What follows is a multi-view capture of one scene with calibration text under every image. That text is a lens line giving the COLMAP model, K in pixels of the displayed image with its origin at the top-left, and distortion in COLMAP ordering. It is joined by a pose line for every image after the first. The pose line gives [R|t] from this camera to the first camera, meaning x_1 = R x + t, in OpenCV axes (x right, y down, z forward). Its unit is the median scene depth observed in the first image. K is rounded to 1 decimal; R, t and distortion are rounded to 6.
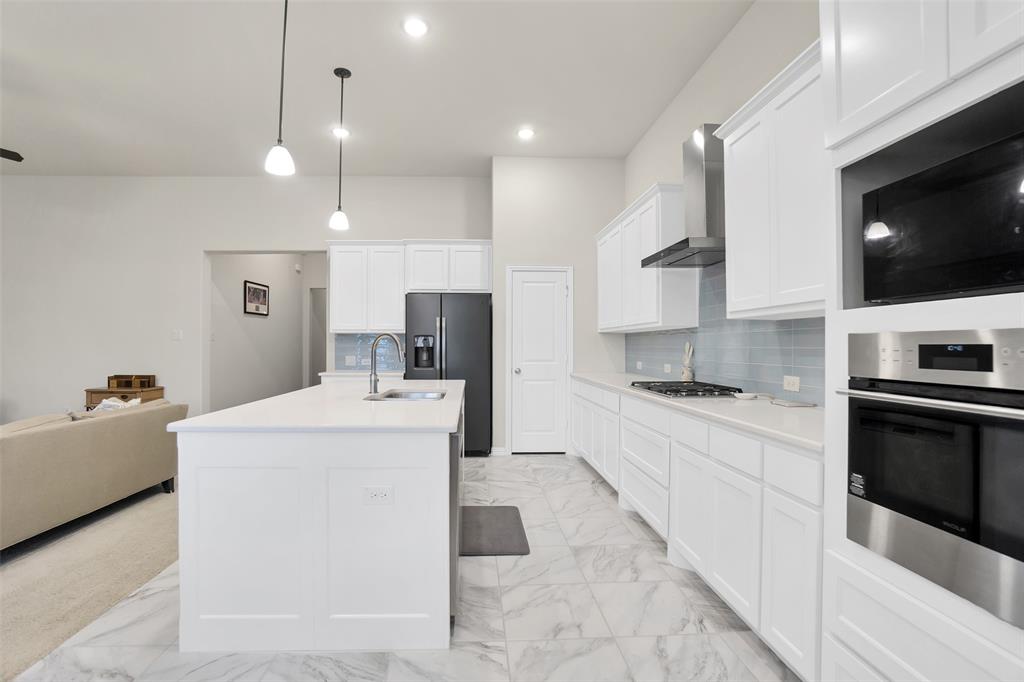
lens RADIAL K [[463.4, 0, 500.3], [0, 463.4, 345.3], [0, 0, 1]] dist [-0.050432, 0.010225]
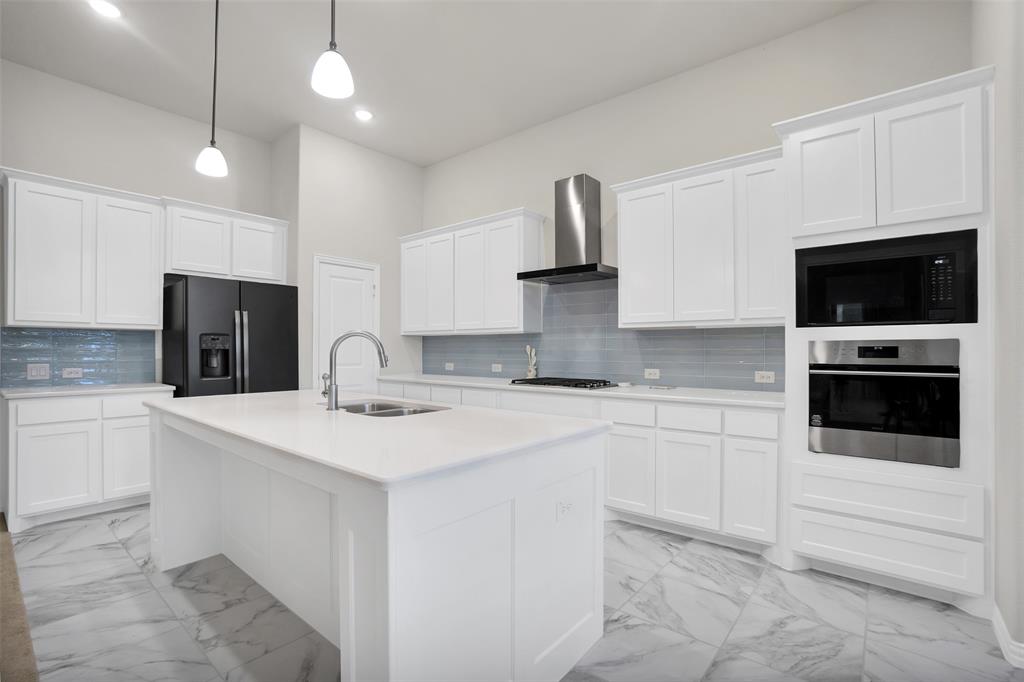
lens RADIAL K [[463.4, 0, 495.2], [0, 463.4, 350.6], [0, 0, 1]] dist [-0.050432, 0.010225]
pose [[0.688752, -0.002111, 0.724993, -0.547300], [-0.000335, 0.999995, 0.003230, 0.003844], [-0.724996, -0.002468, 0.688748, 0.242242]]
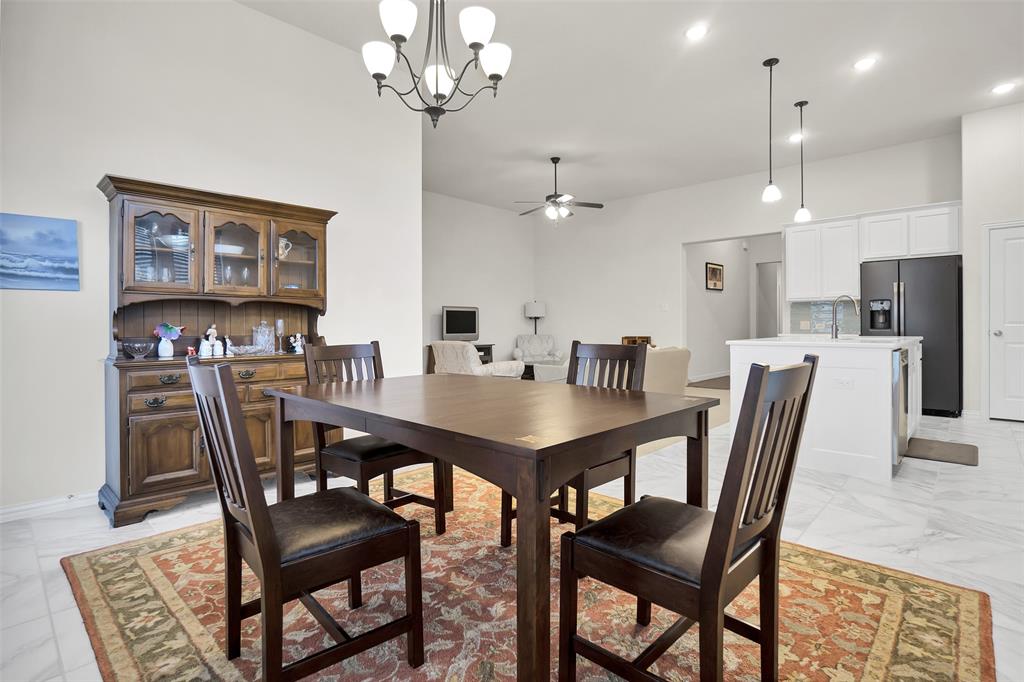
lens RADIAL K [[513.0, 0, 537.6], [0, 513.0, 325.8], [0, 0, 1]] dist [0.004175, 0.003048]
pose [[0.724071, -0.005367, -0.689704, 0.123196], [0.009018, 0.999958, 0.001686, 0.043207], [0.689666, -0.007441, 0.724089, -0.622029]]
